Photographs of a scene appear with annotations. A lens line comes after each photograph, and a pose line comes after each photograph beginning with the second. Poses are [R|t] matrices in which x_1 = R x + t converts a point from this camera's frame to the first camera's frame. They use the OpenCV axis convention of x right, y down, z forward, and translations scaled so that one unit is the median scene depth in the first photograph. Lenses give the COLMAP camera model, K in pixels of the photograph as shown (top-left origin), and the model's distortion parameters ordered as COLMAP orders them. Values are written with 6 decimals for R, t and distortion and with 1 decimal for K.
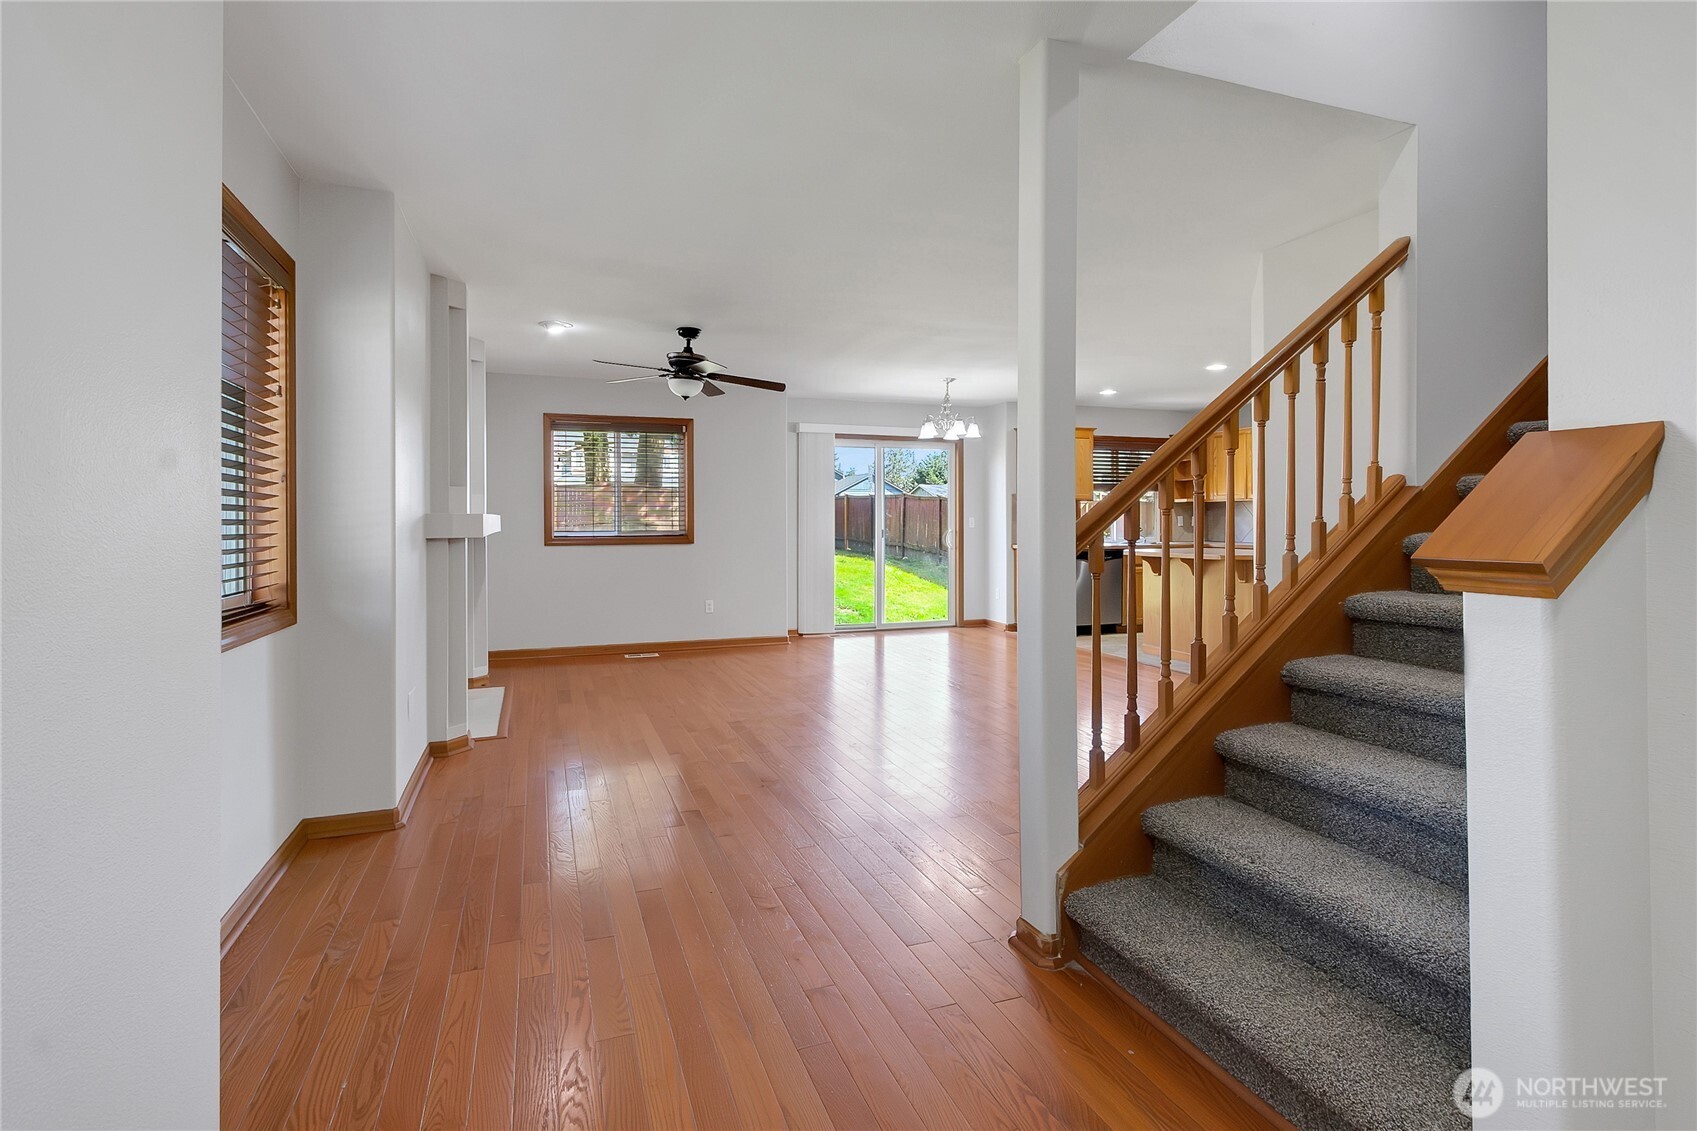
lens RADIAL K [[818.1, 0, 850.4], [0, 818.1, 518.4], [0, 0, 1]] dist [0.000418, -0.000076]
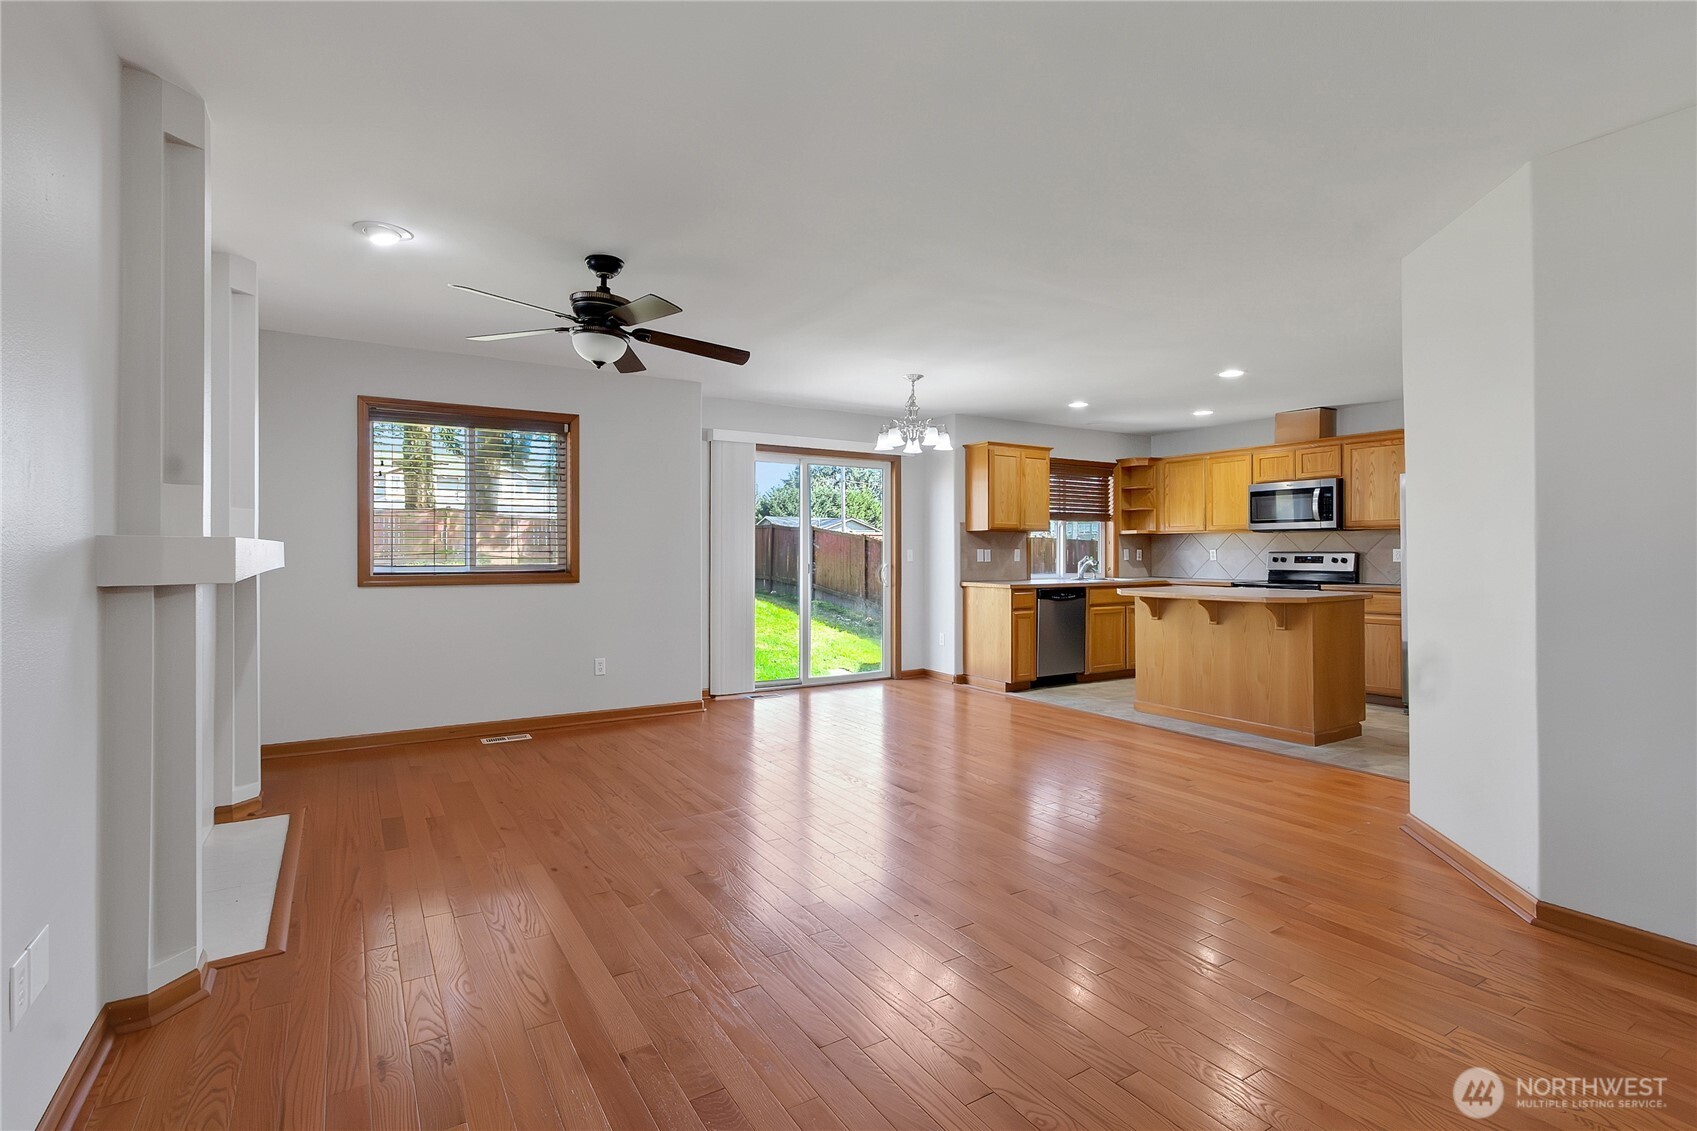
lens RADIAL K [[799.1, 0, 846.2], [0, 799.1, 549.7], [0, 0, 1]] dist [-0.002768, -0.000944]
pose [[0.981129, 0.005629, 0.193274, -0.087513], [-0.005513, 0.999984, -0.001138, 0.000486], [-0.193278, 0.000052, 0.981144, 0.225891]]
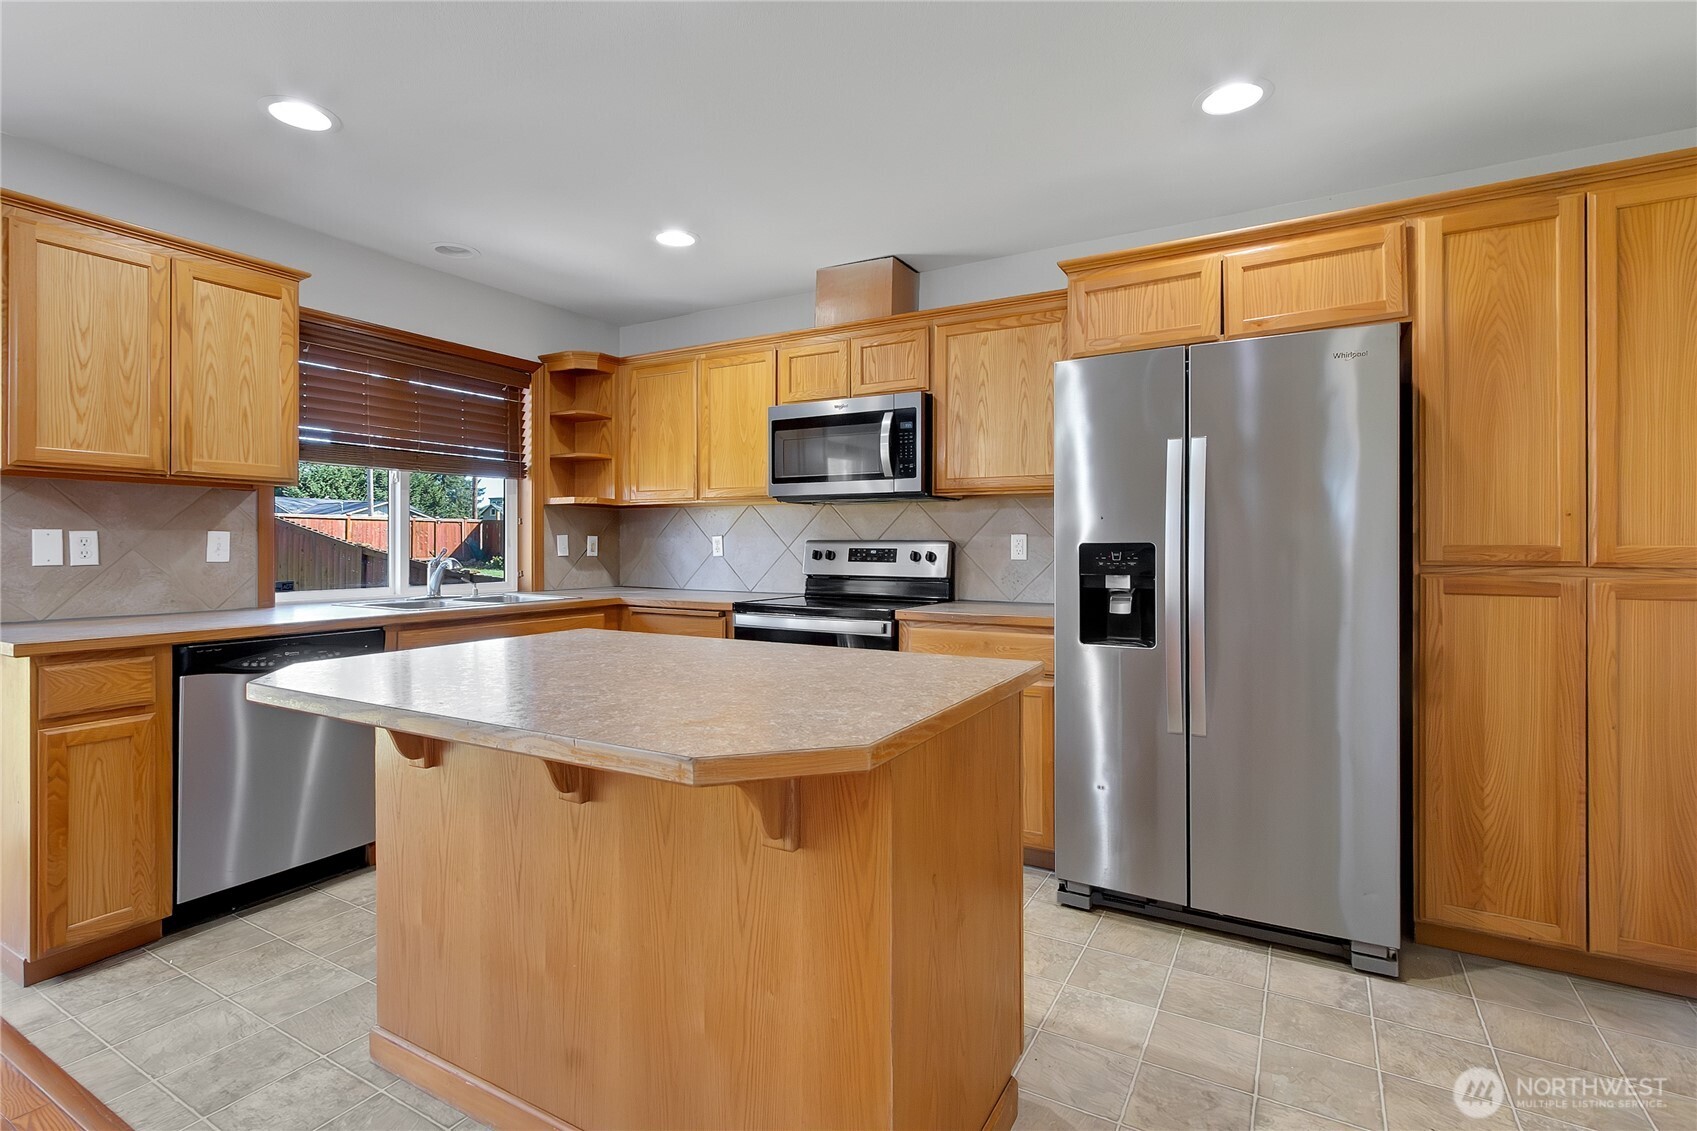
lens RADIAL K [[799.1, 0, 846.2], [0, 799.1, 549.7], [0, 0, 1]] dist [-0.002768, -0.000944]
pose [[0.770541, 0.002641, 0.637385, 0.283637], [-0.008674, 0.999942, 0.006342, 0.001604], [-0.637331, -0.010416, 0.770519, 0.652241]]
